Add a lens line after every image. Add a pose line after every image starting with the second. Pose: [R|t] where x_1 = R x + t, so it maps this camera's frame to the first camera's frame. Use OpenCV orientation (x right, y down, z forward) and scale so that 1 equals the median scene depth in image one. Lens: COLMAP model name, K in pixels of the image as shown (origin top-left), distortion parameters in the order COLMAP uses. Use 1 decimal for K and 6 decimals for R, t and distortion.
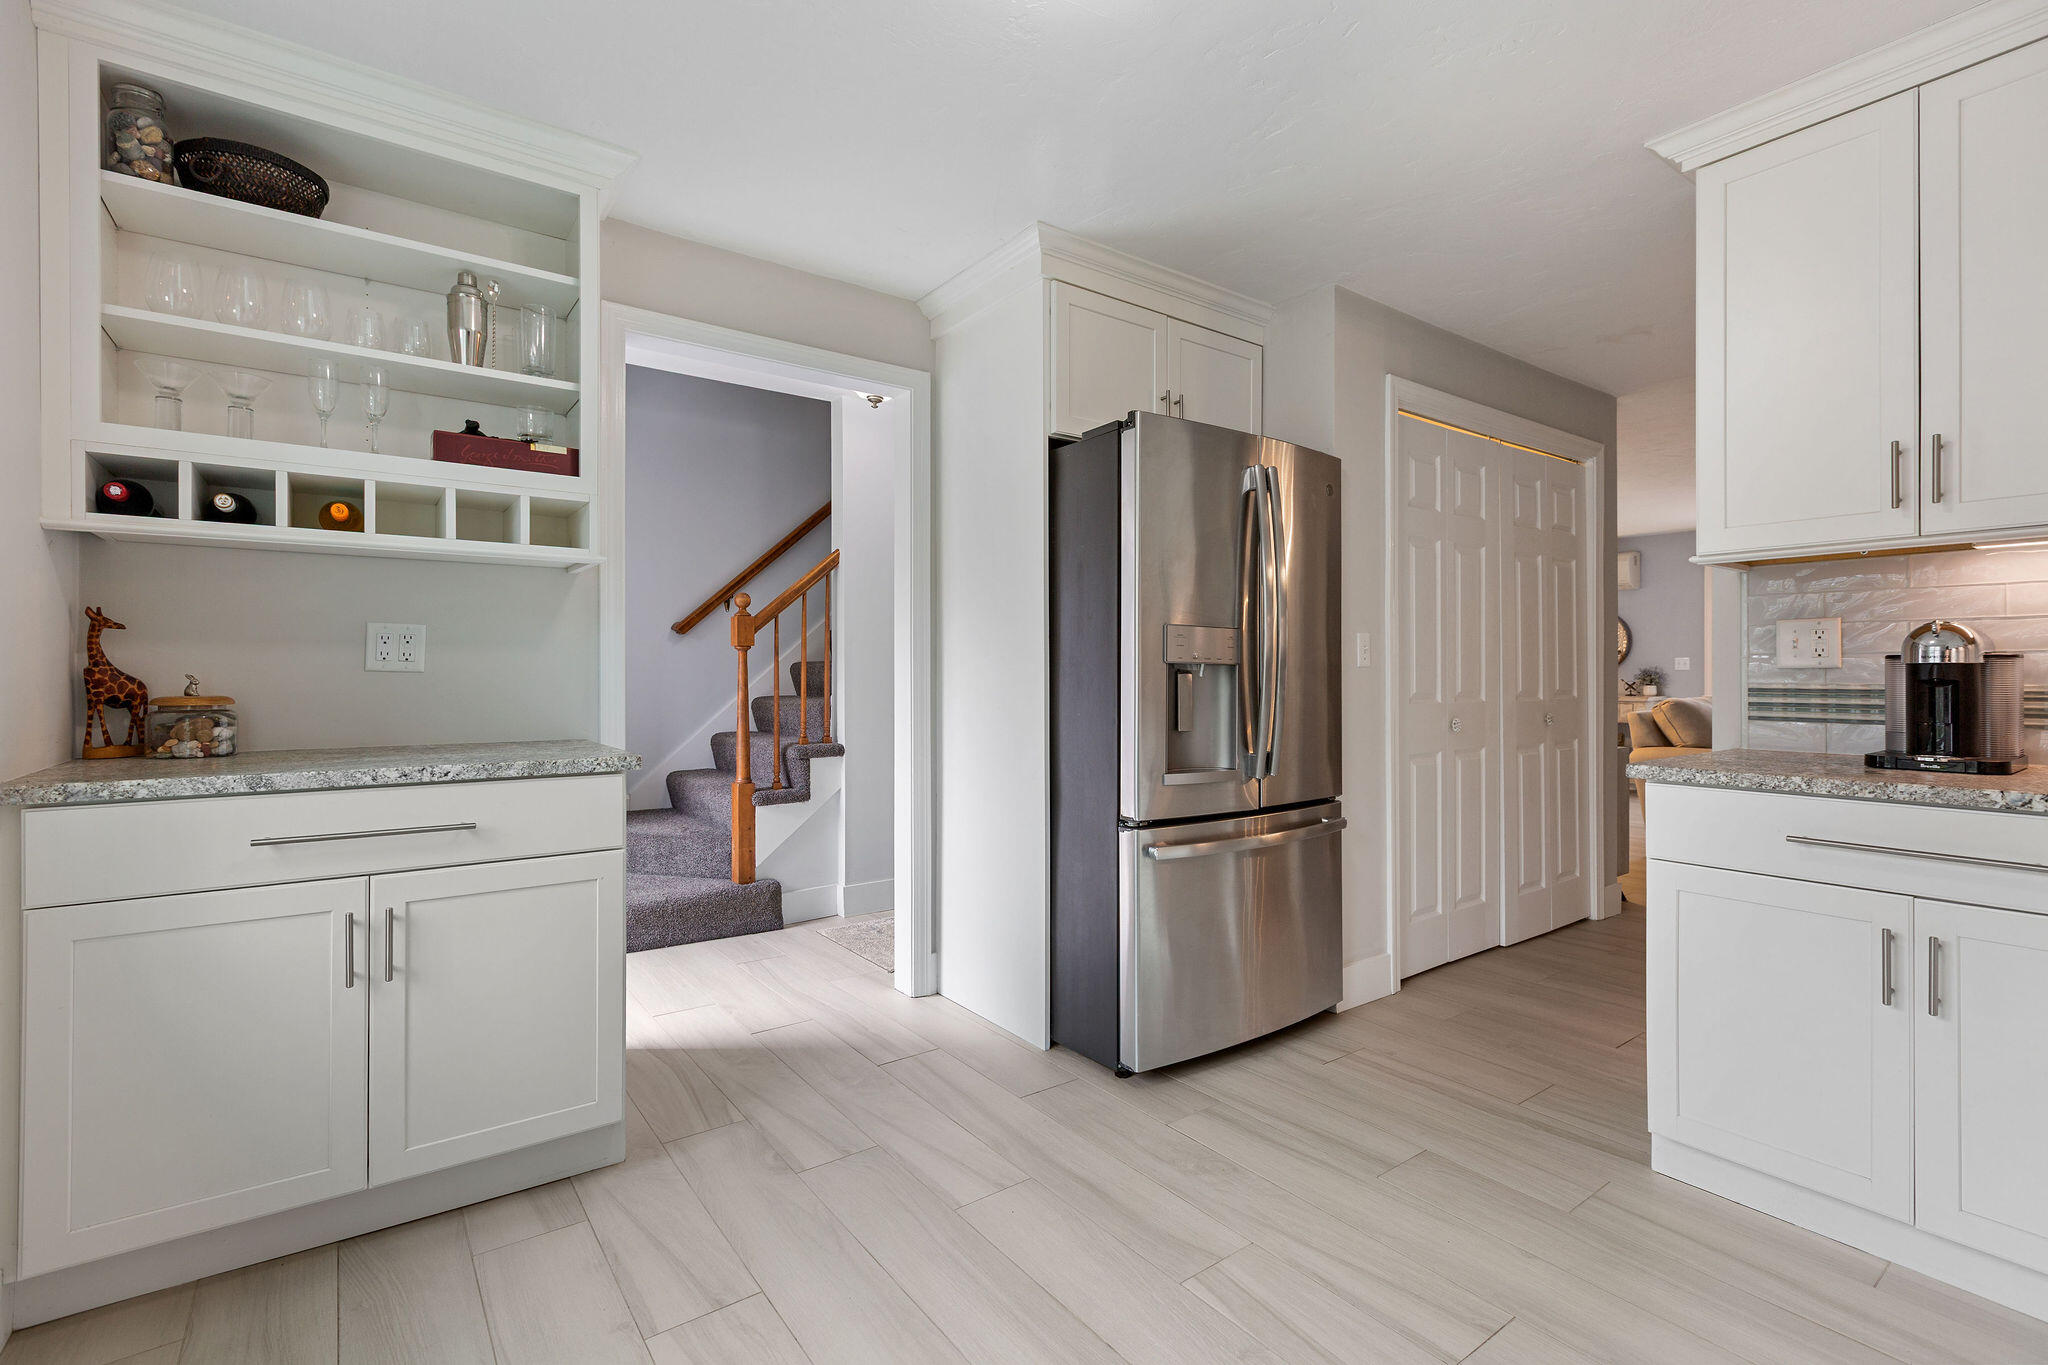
lens RADIAL K [[904.2, 0, 1022.7], [0, 904.2, 676.3], [0, 0, 1]] dist [-0.001265, 0.000044]
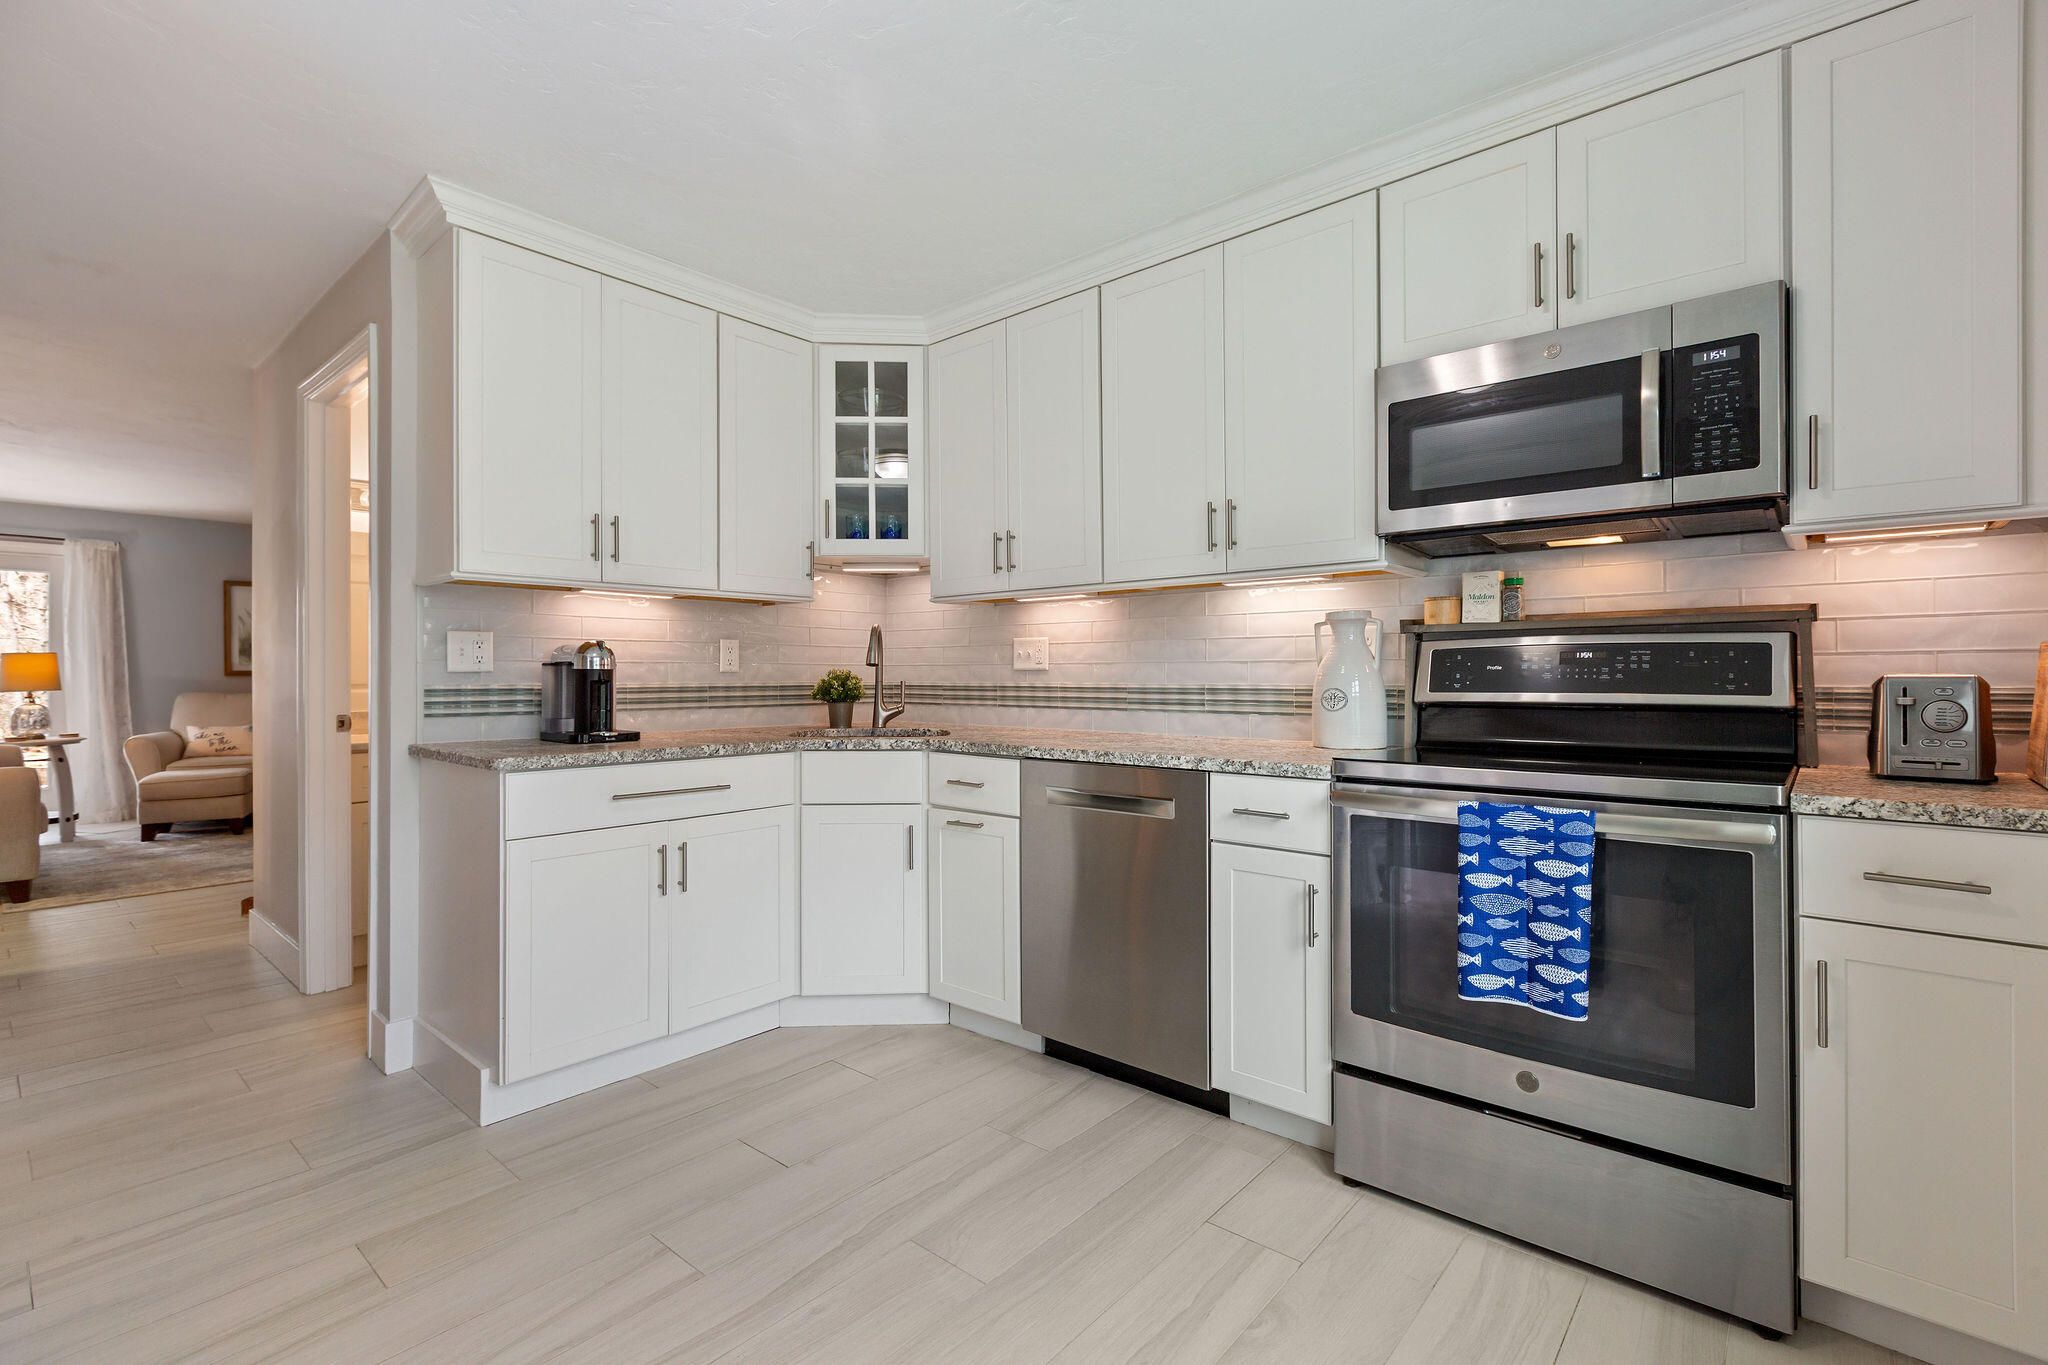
lens RADIAL K [[904.2, 0, 1006.2], [0, 904.2, 670.5], [0, 0, 1]] dist [-0.001265, 0.000044]
pose [[-0.203441, 0.006576, 0.979065, -0.506374], [0.003946, 0.999975, -0.005896, -0.001202], [-0.979079, 0.002664, -0.203462, 0.585153]]
